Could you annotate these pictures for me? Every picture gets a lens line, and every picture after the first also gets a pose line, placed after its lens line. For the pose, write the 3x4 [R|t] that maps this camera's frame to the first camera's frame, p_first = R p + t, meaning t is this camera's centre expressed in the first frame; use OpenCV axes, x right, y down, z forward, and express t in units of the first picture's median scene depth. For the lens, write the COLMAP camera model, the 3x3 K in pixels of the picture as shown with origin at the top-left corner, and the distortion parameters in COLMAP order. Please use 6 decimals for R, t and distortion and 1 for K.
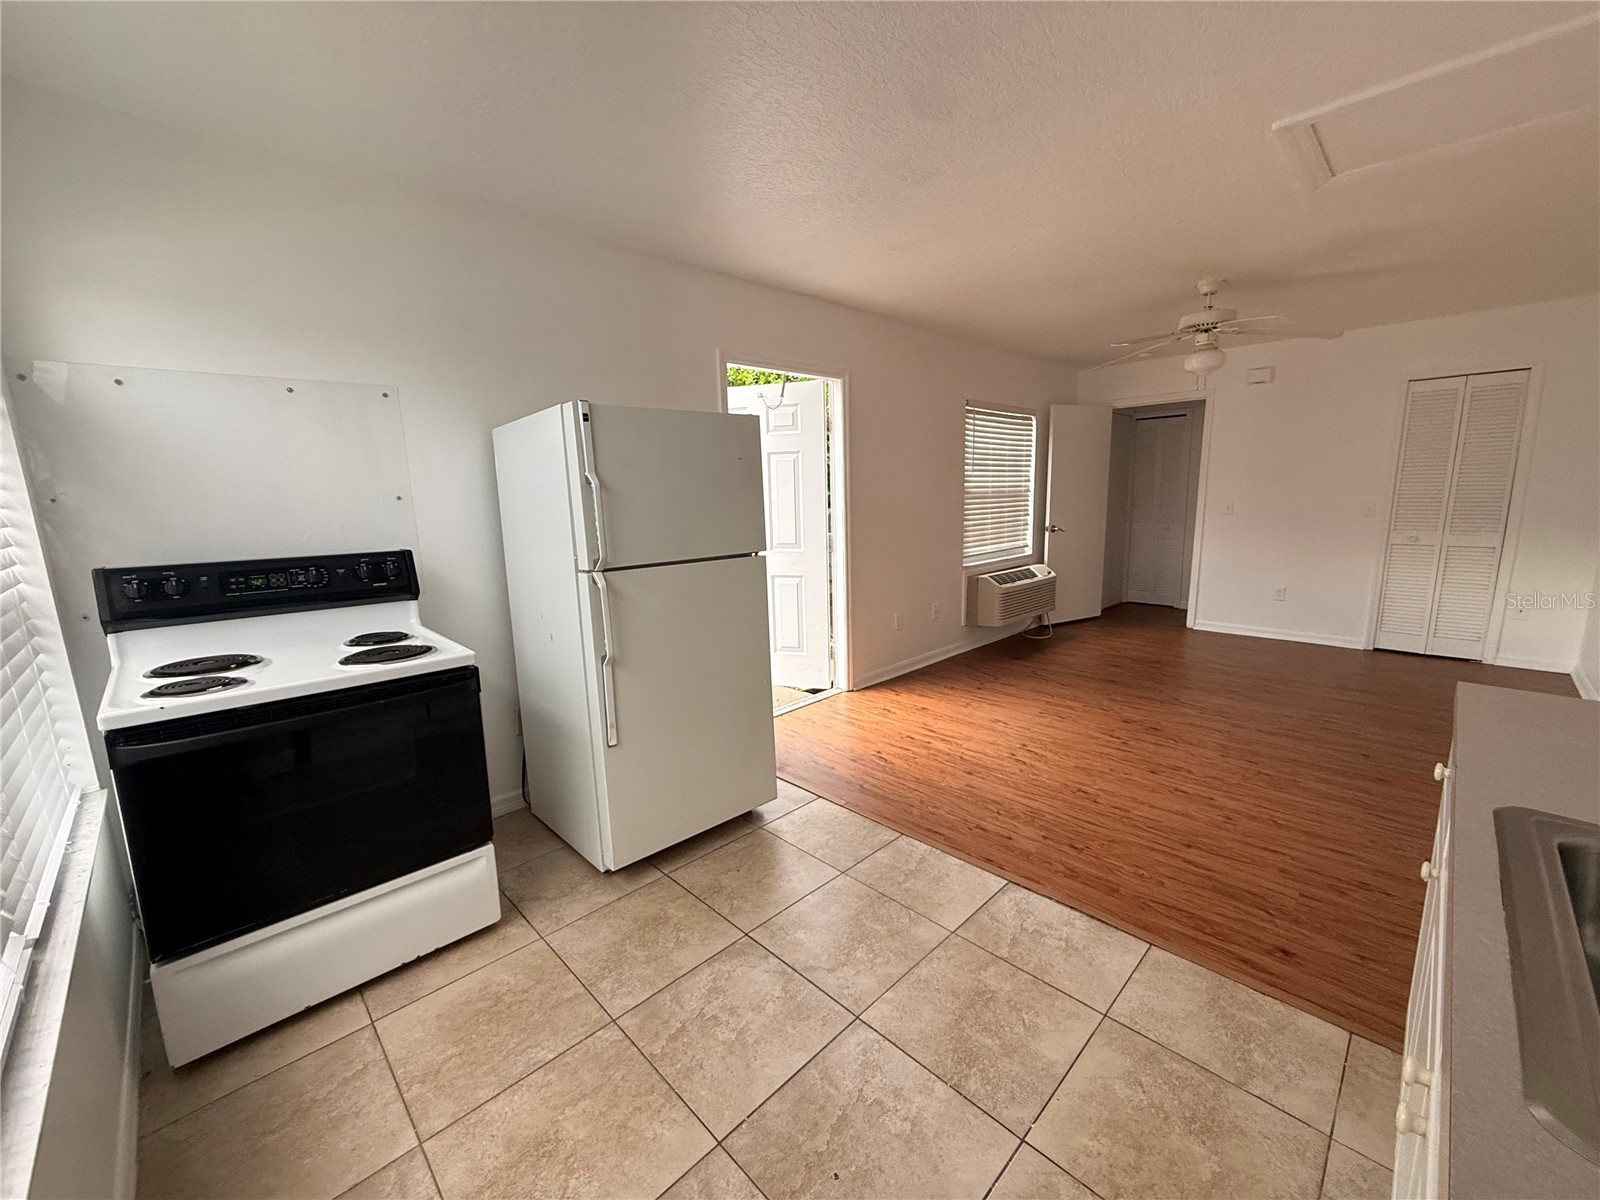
lens RADIAL K [[637.5, 0, 796.9], [0, 637.5, 597.8], [0, 0, 1]] dist [0.000379, -0.000436]
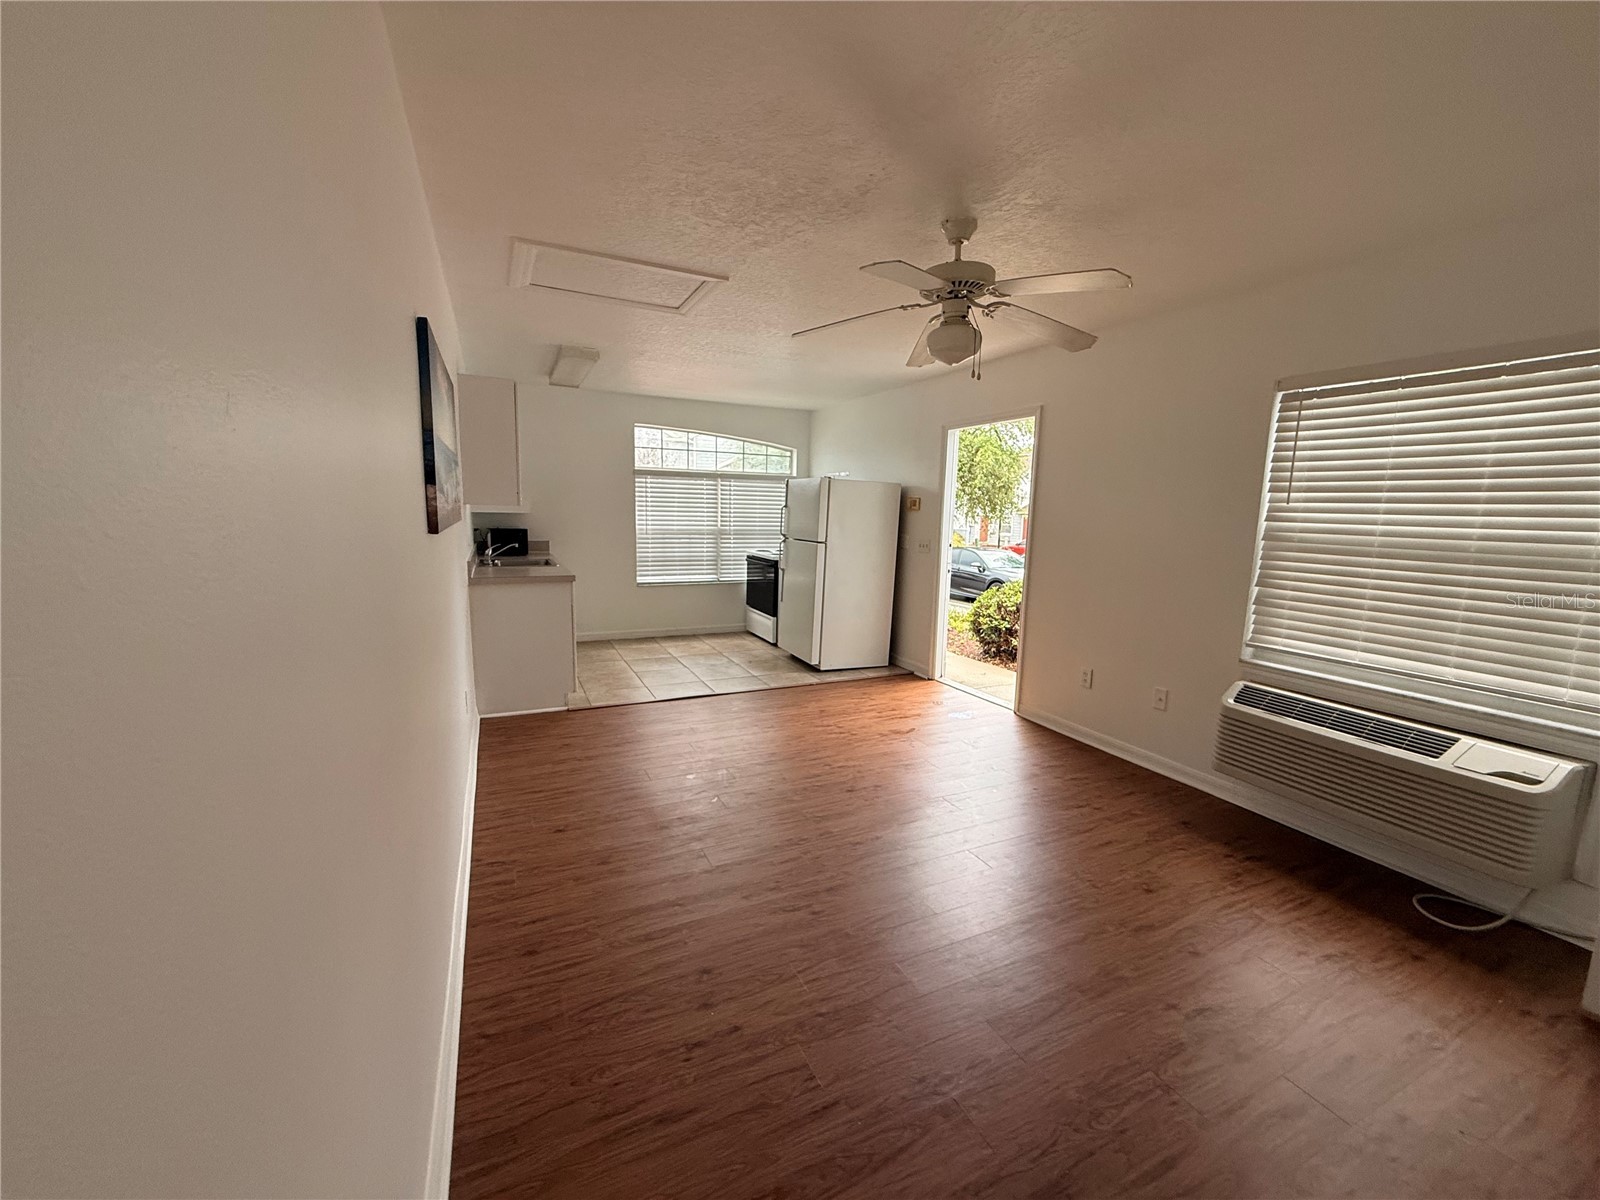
lens RADIAL K [[637.5, 0, 796.6], [0, 637.5, 600.4], [0, 0, 1]] dist [0.000379, -0.000436]
pose [[-0.326969, 0.152250, -0.932690, 1.426465], [-0.172093, 0.960843, 0.217176, -0.240933], [0.929233, 0.231520, -0.287965, 1.161692]]
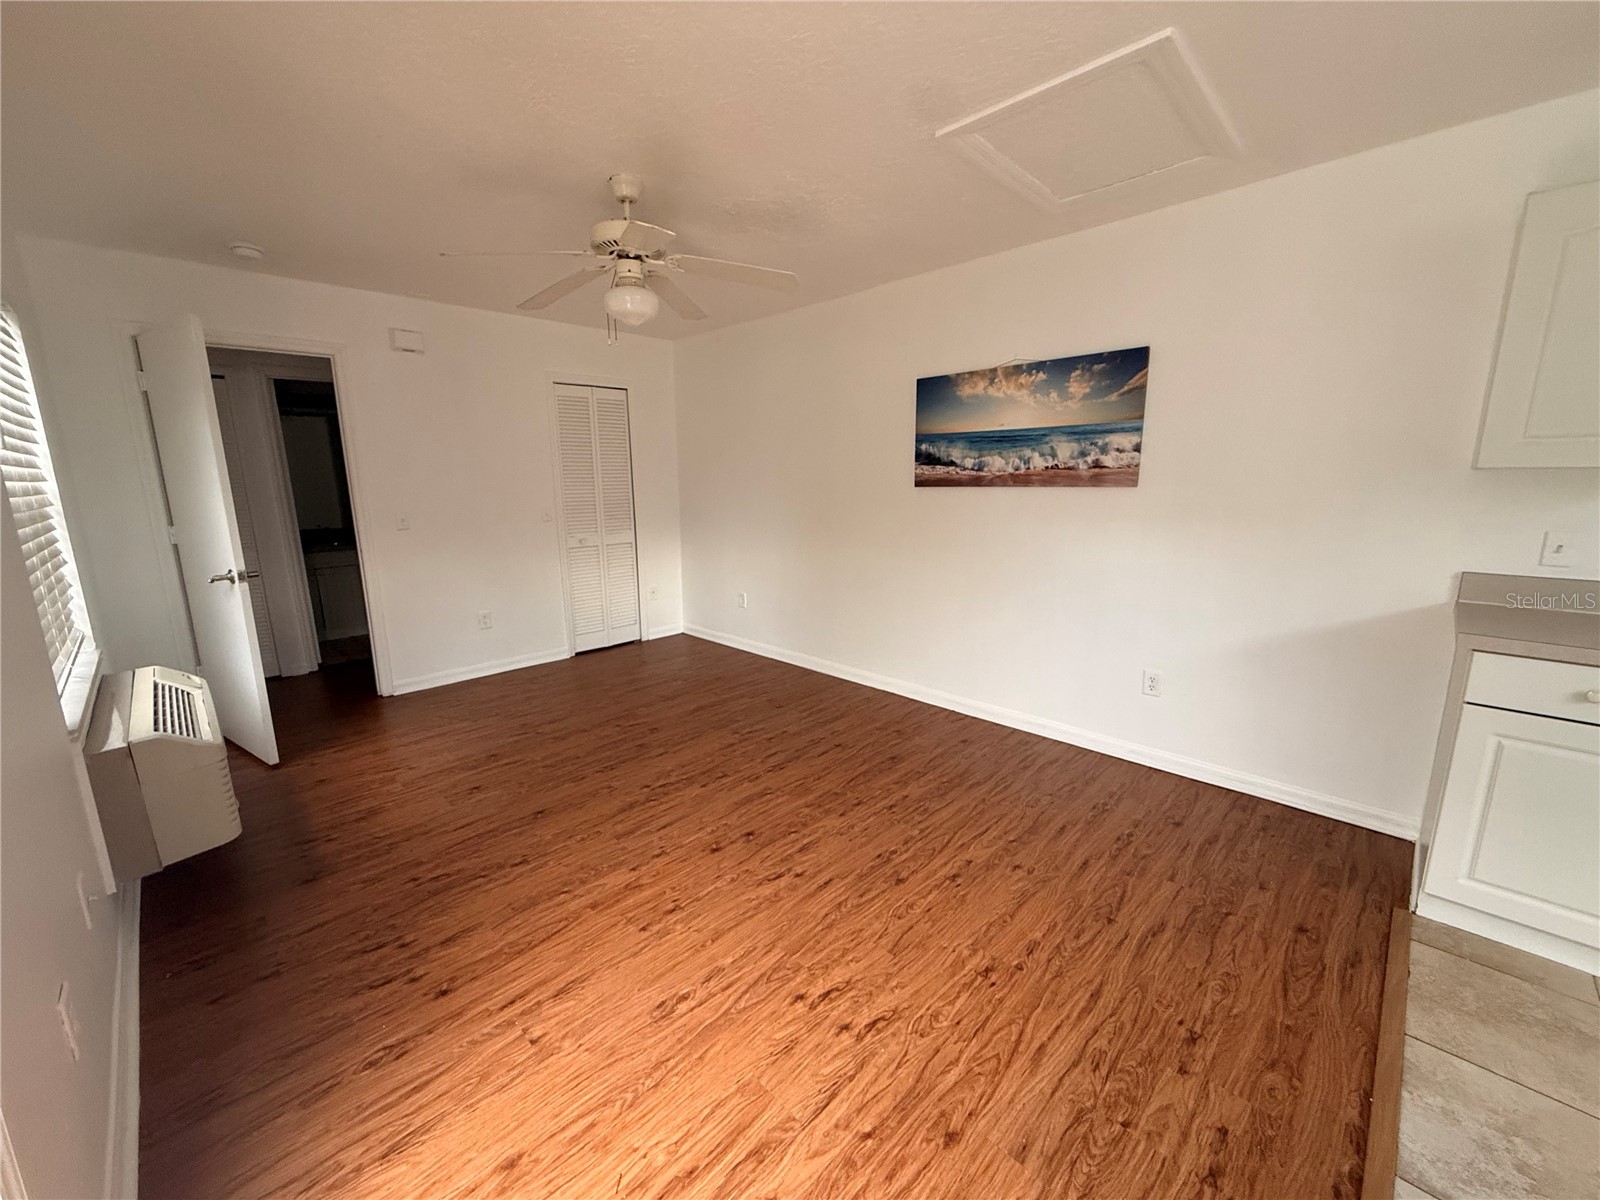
lens RADIAL K [[637.5, 0, 797.7], [0, 637.5, 600.3], [0, 0, 1]] dist [0.000379, -0.000436]
pose [[-0.012758, -0.170003, 0.985361, -0.086831], [0.176846, 0.969523, 0.169560, -0.157159], [-0.984156, 0.176420, 0.017695, 0.918067]]
